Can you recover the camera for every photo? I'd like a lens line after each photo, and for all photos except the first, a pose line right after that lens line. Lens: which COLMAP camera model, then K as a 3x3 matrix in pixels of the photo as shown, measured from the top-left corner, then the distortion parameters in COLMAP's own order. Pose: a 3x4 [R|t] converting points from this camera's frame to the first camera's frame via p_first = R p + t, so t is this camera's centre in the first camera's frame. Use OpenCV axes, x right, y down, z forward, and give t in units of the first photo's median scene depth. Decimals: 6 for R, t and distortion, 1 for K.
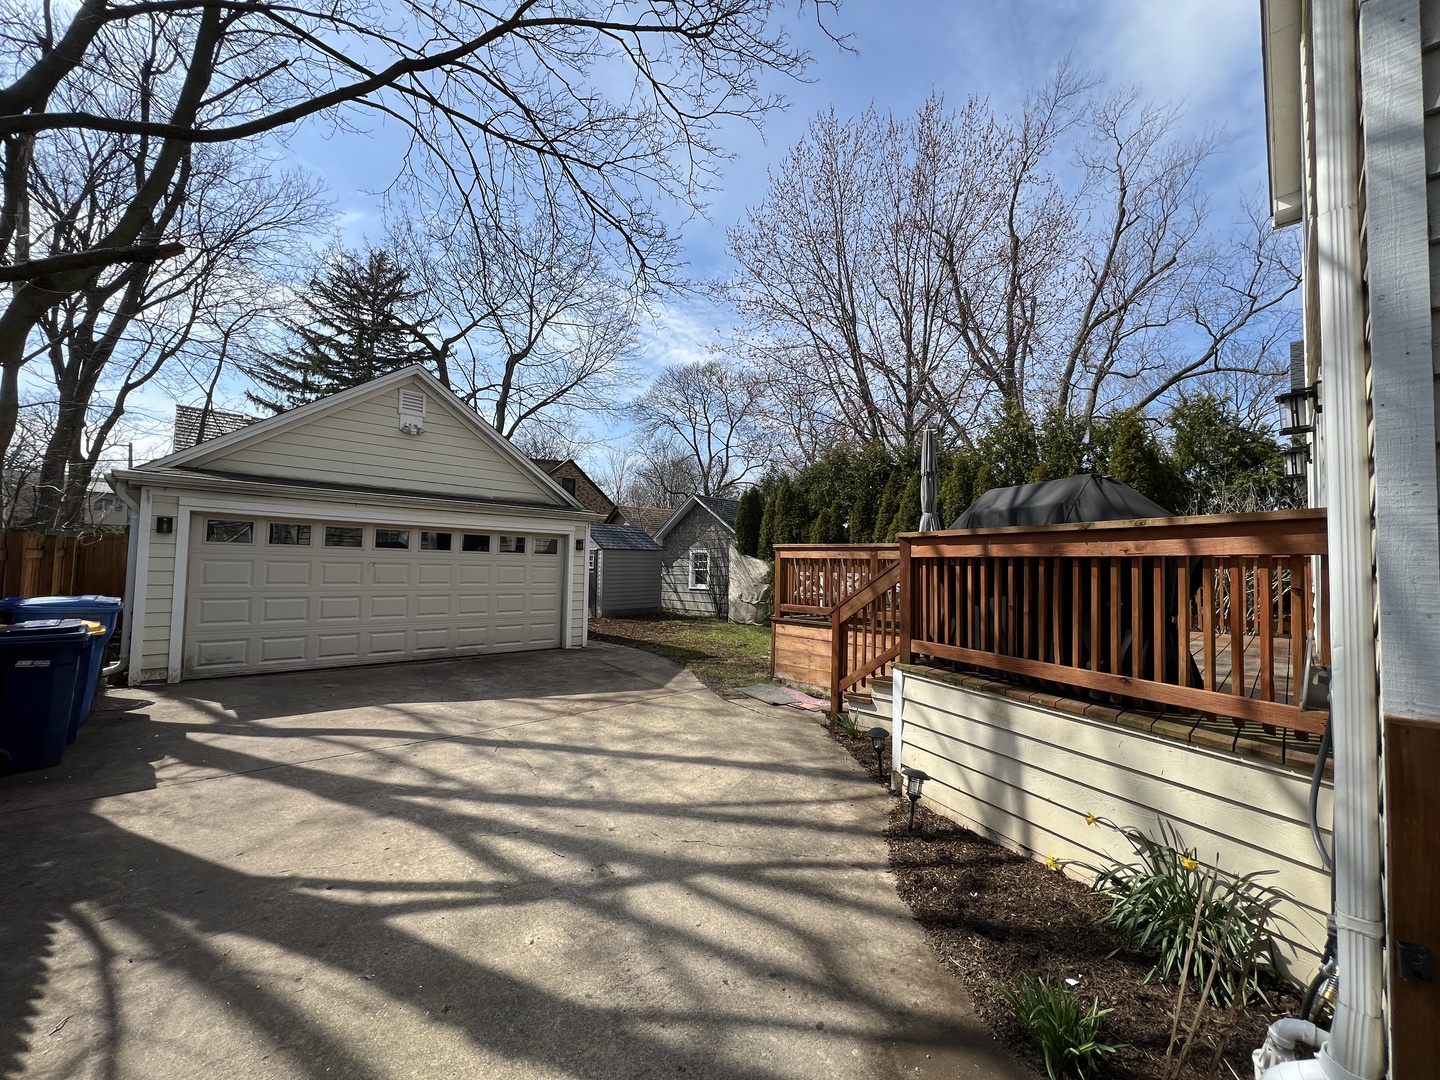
lens RADIAL K [[574.7, 0, 717.7], [0, 574.7, 540.5], [0, 0, 1]] dist [0.002071, 0.000098]
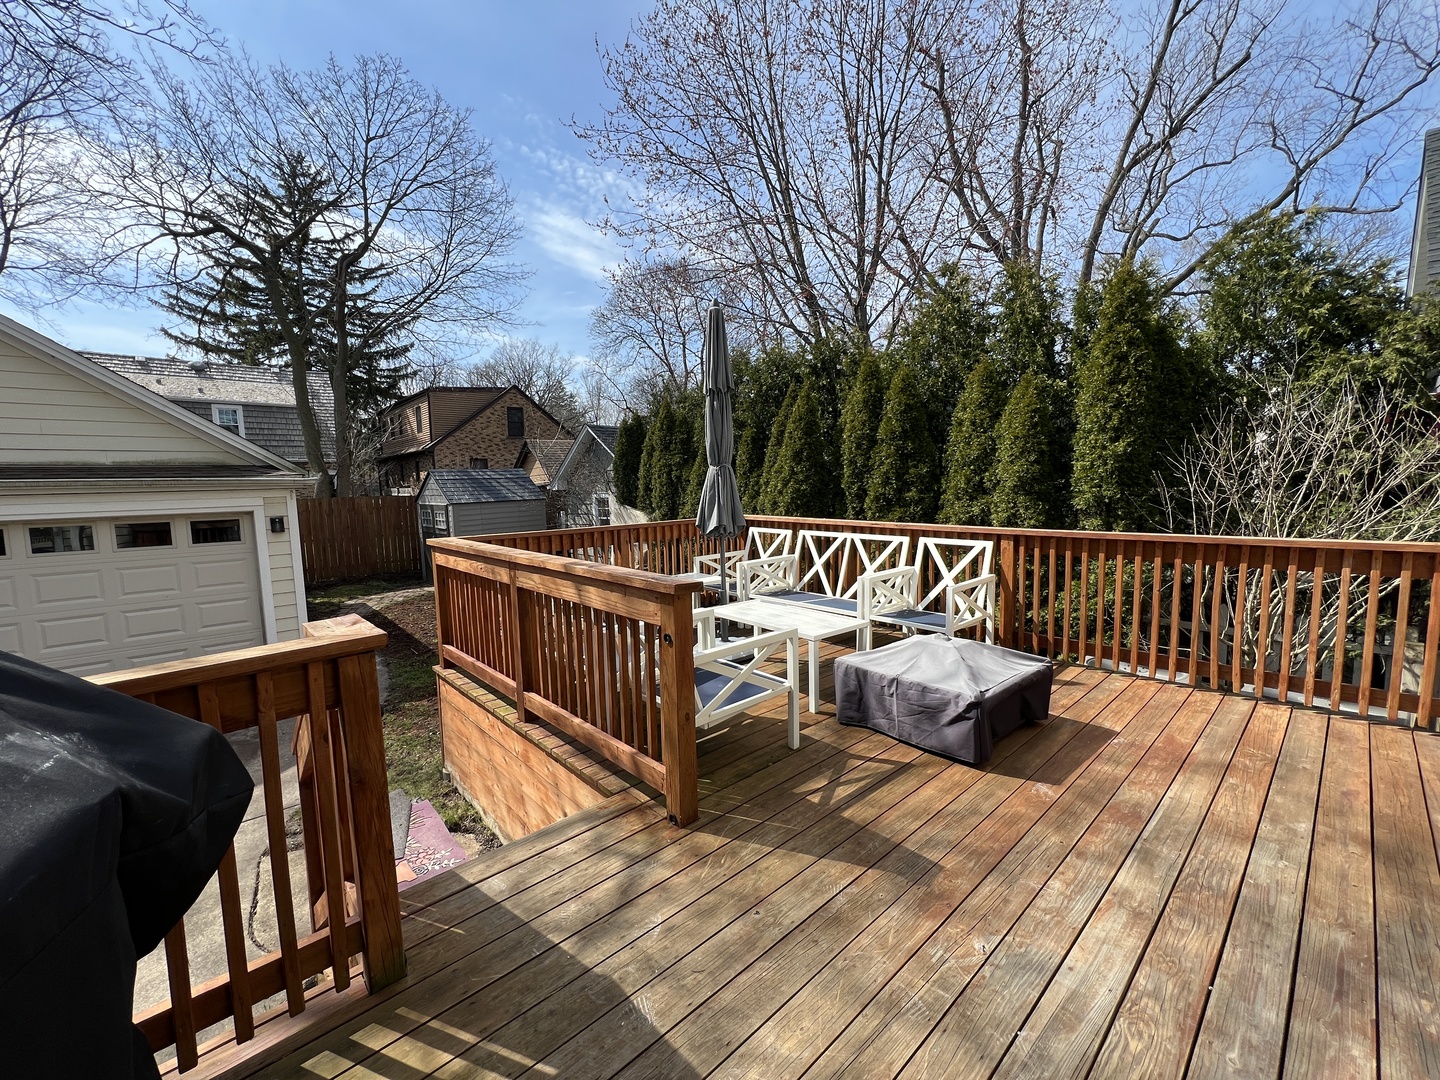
lens RADIAL K [[574.7, 0, 713.0], [0, 574.7, 539.8], [0, 0, 1]] dist [0.002071, 0.000098]
pose [[0.997313, -0.041550, -0.060336, 0.159094], [0.049606, 0.989071, 0.138843, -0.022227], [0.053908, -0.141463, 0.988475, 0.182083]]
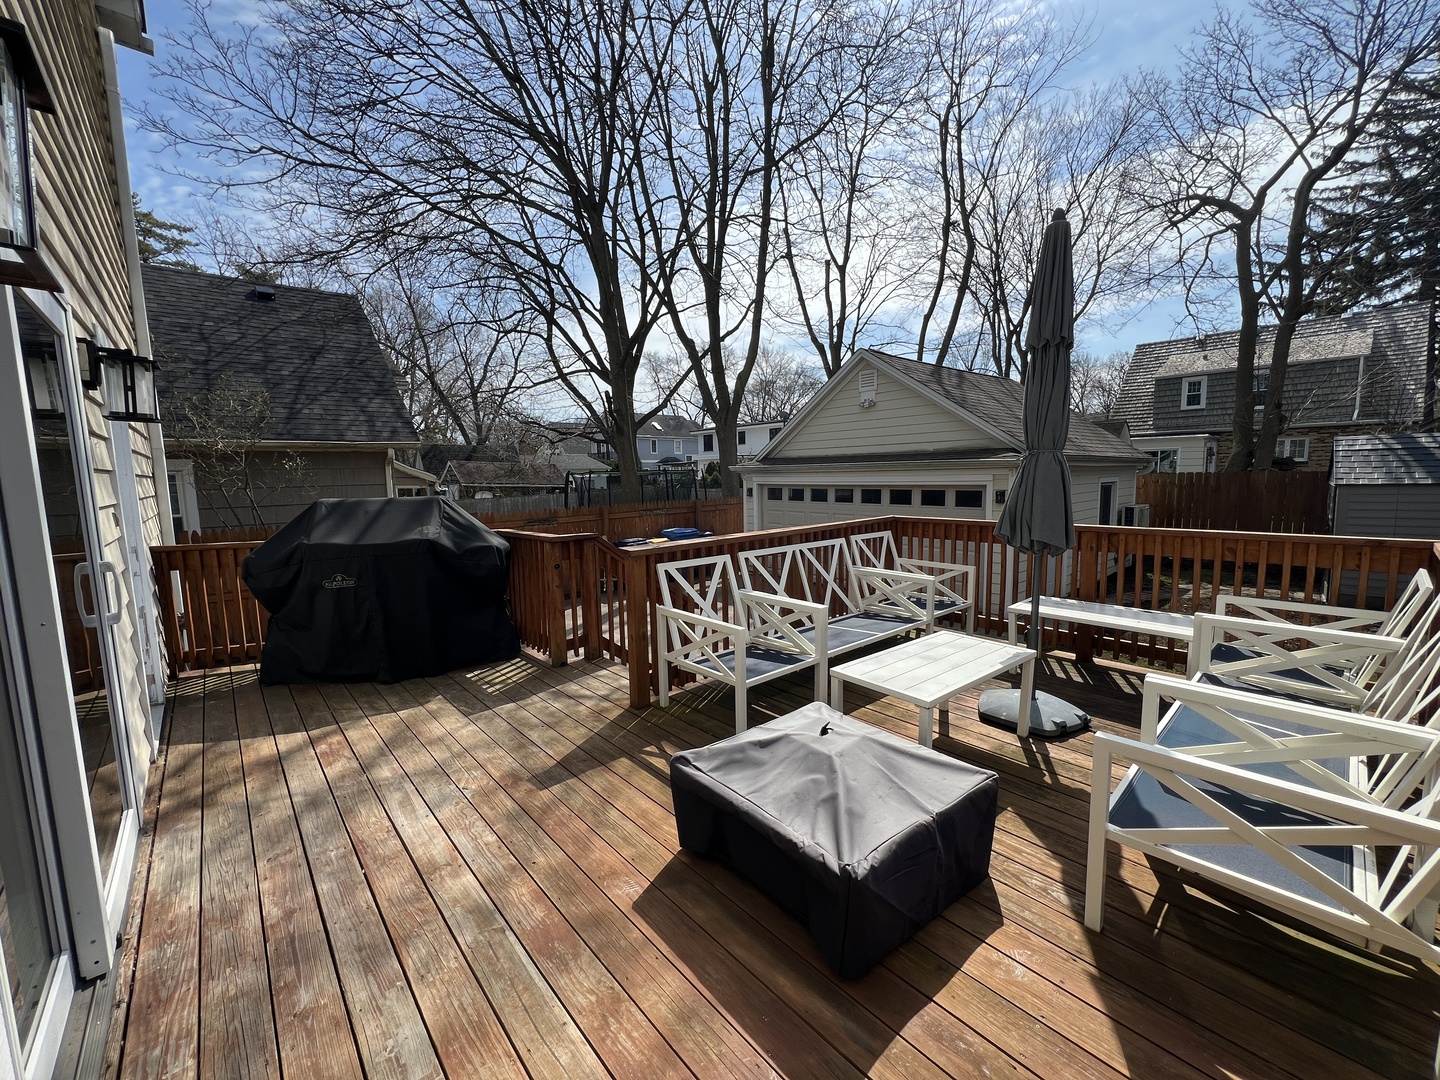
lens RADIAL K [[574.7, 0, 708.4], [0, 574.7, 538.8], [0, 0, 1]] dist [0.002071, 0.000098]
pose [[-0.070583, 0.086895, -0.993714, 0.314275], [0.061902, 0.994660, 0.082581, -0.013780], [0.995583, -0.055684, -0.075585, 0.328659]]
